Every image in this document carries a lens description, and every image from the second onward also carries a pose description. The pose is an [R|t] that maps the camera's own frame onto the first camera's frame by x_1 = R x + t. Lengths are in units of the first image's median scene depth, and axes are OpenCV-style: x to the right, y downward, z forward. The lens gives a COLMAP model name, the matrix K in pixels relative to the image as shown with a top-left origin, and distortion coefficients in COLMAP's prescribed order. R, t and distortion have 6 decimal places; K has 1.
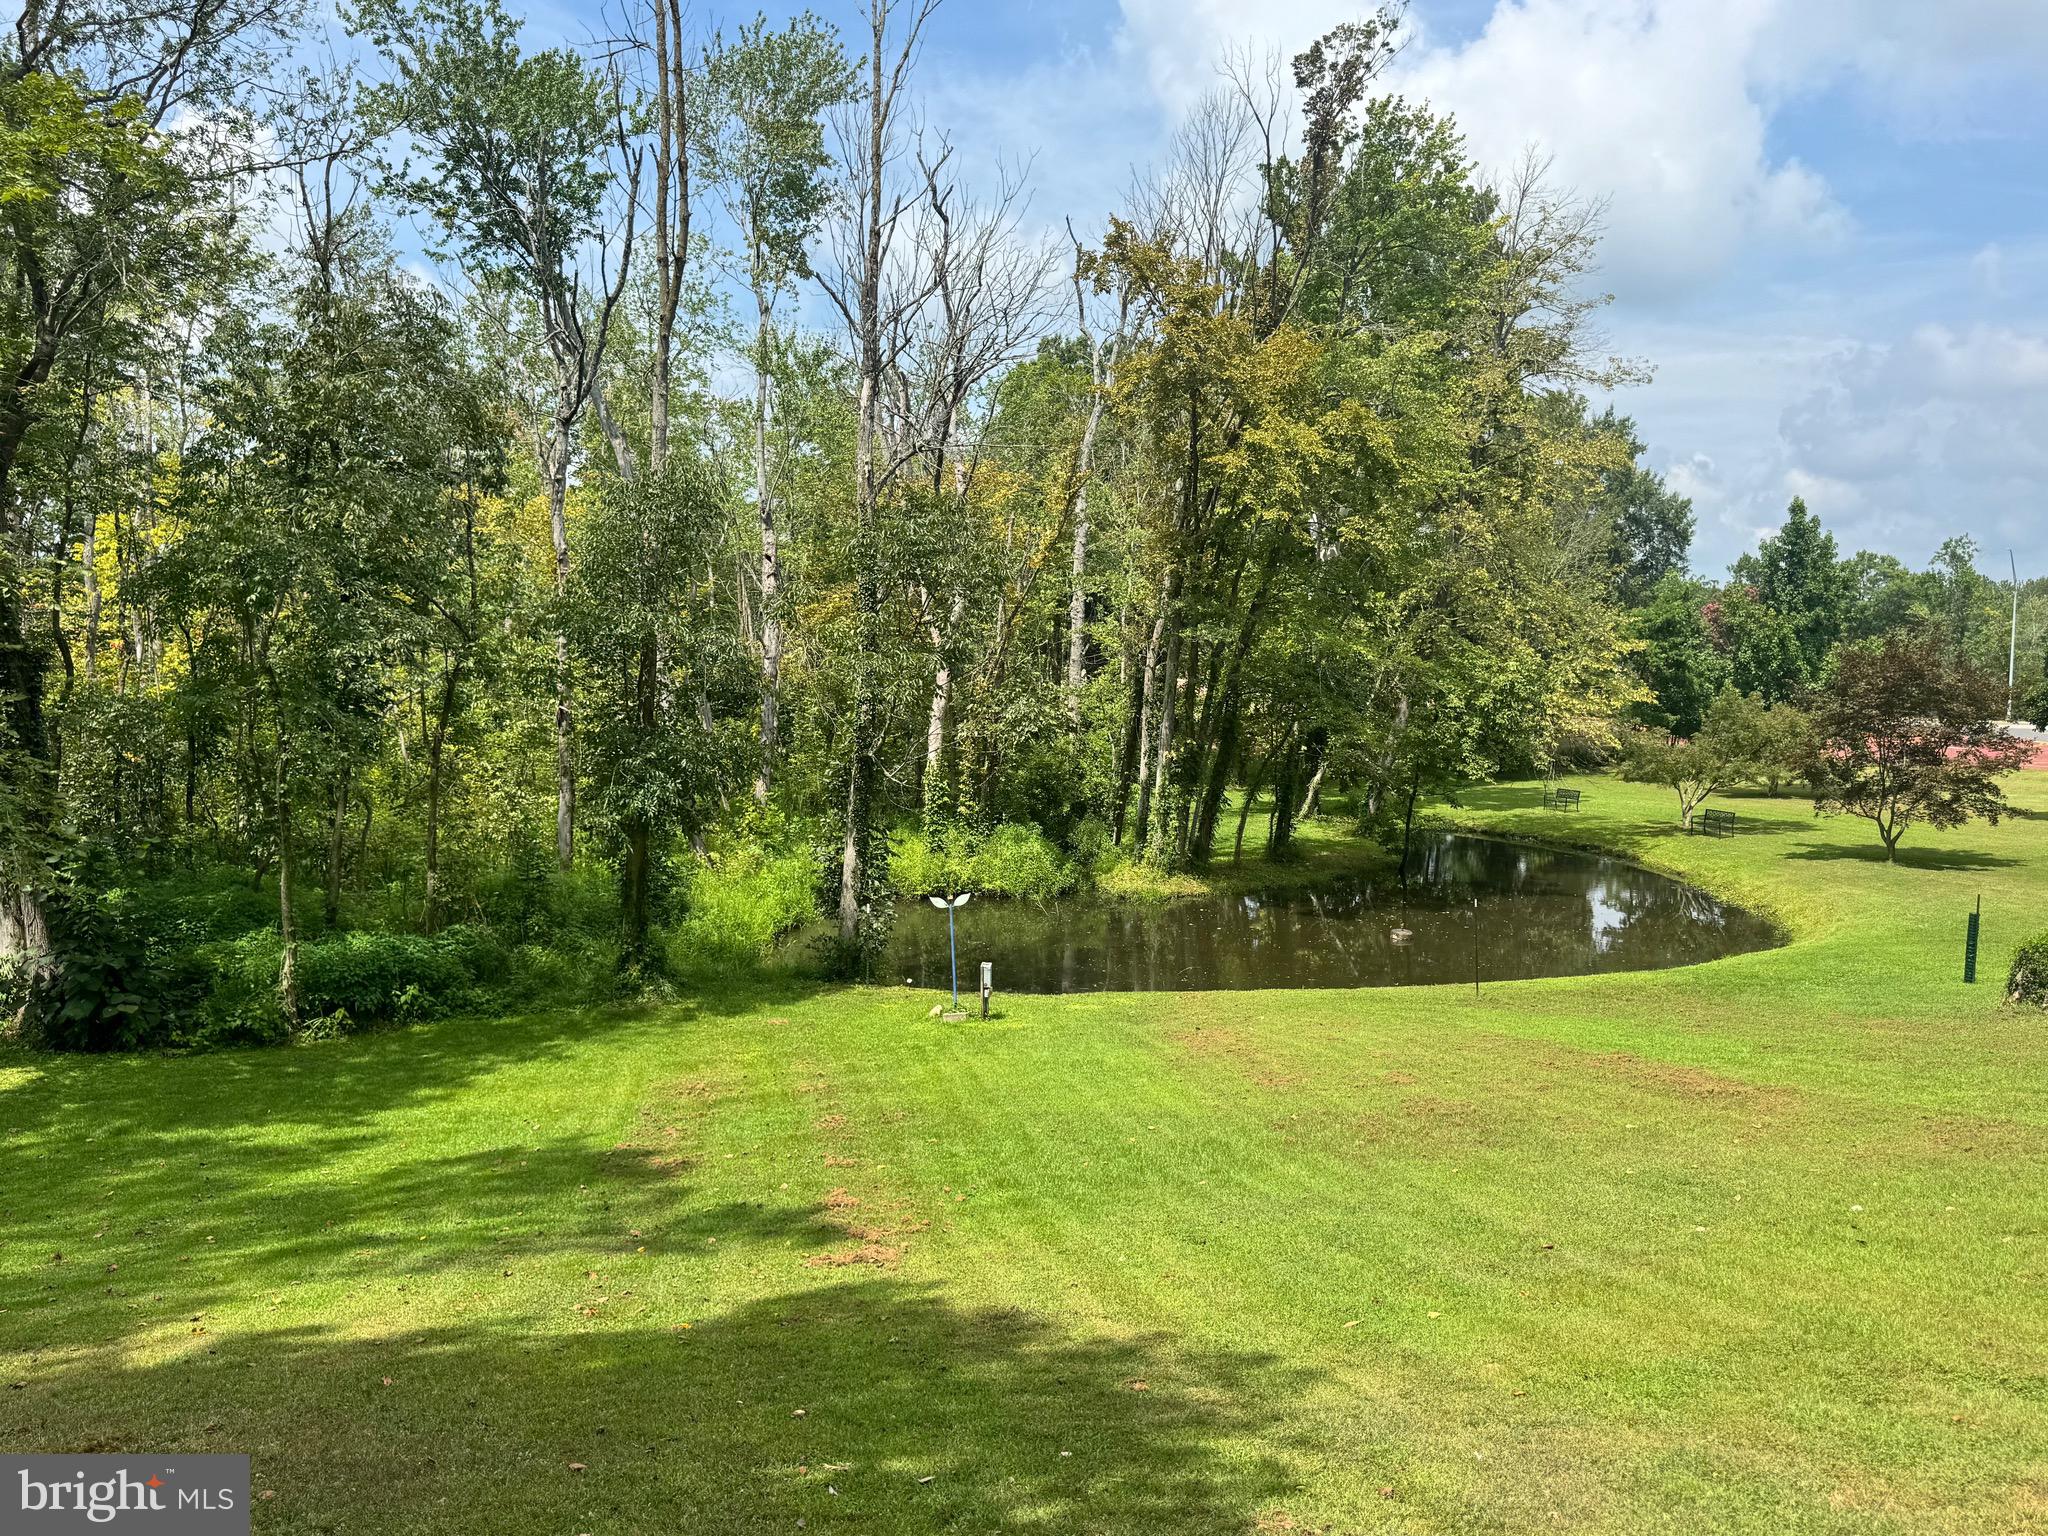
lens RADIAL K [[1549.9, 0, 1024.4], [0, 1549.9, 773.9], [0, 0, 1]] dist [0.008196, 0.000901]
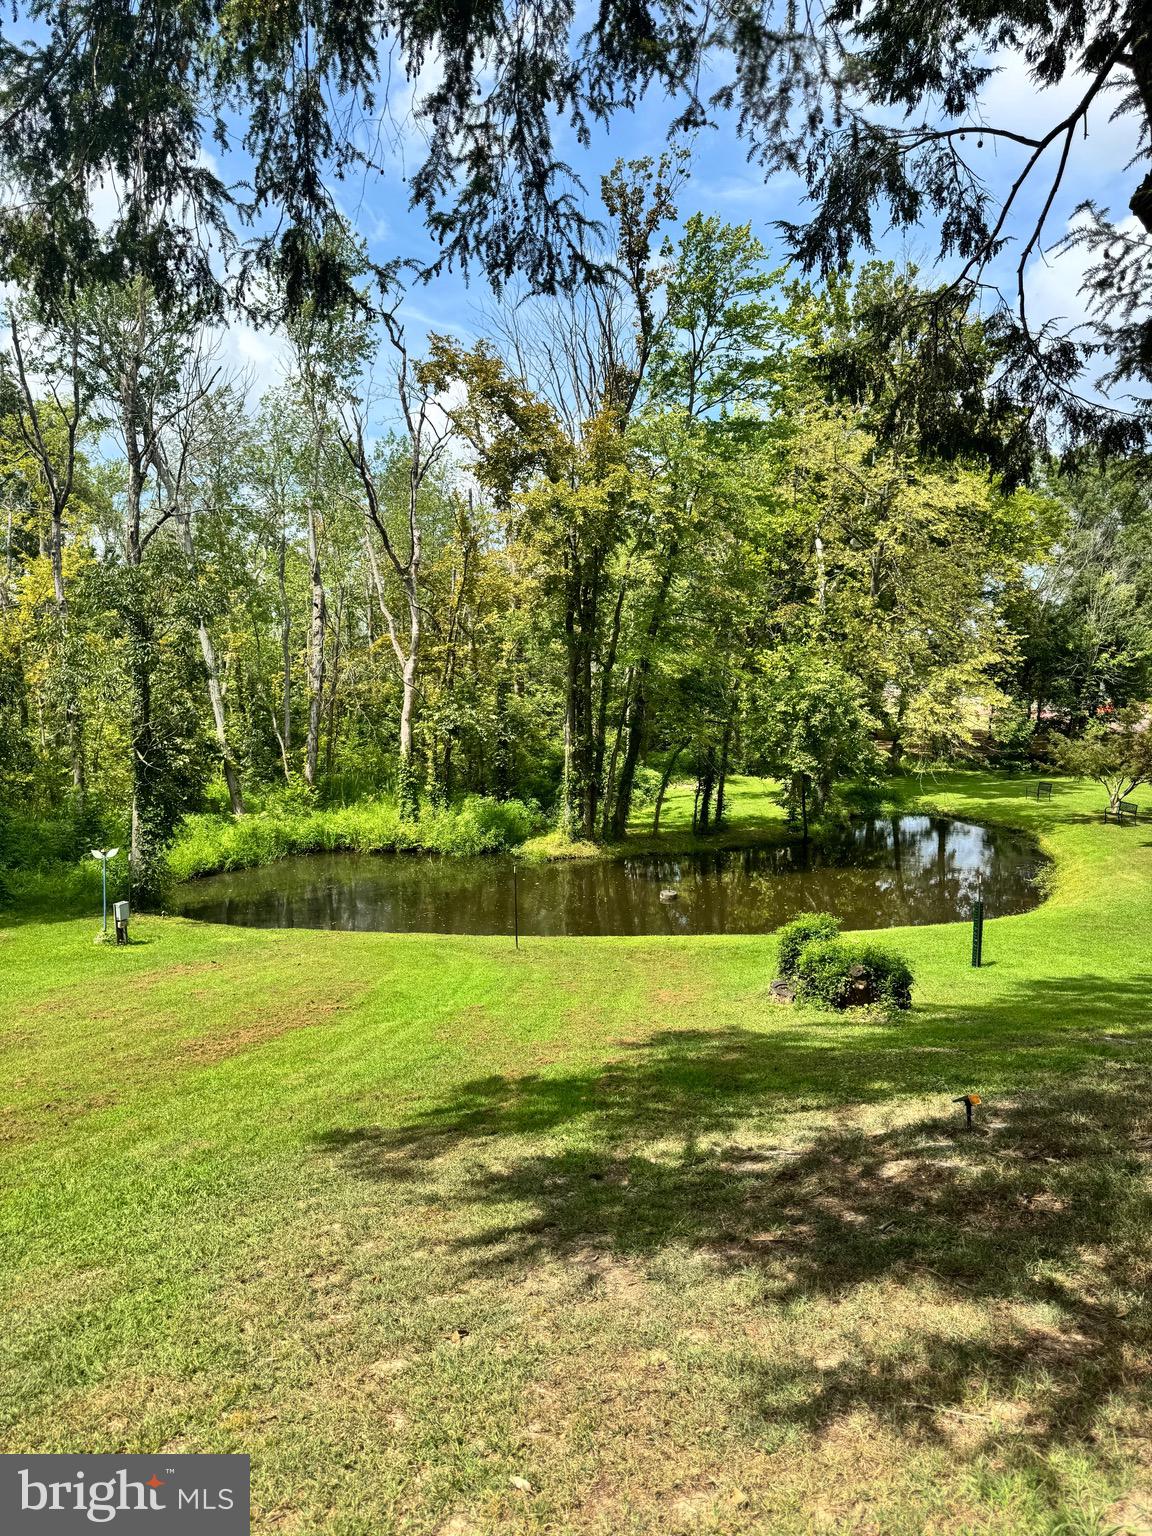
lens RADIAL K [[1070.3, 0, 575.5], [0, 1070.3, 761.1], [0, 0, 1]] dist [0.006126, 0.000416]
pose [[0.955523, 0.014517, -0.294559, 0.366259], [-0.015778, 0.999874, -0.001906, -0.000100], [0.294494, 0.006469, 0.955631, 0.150653]]
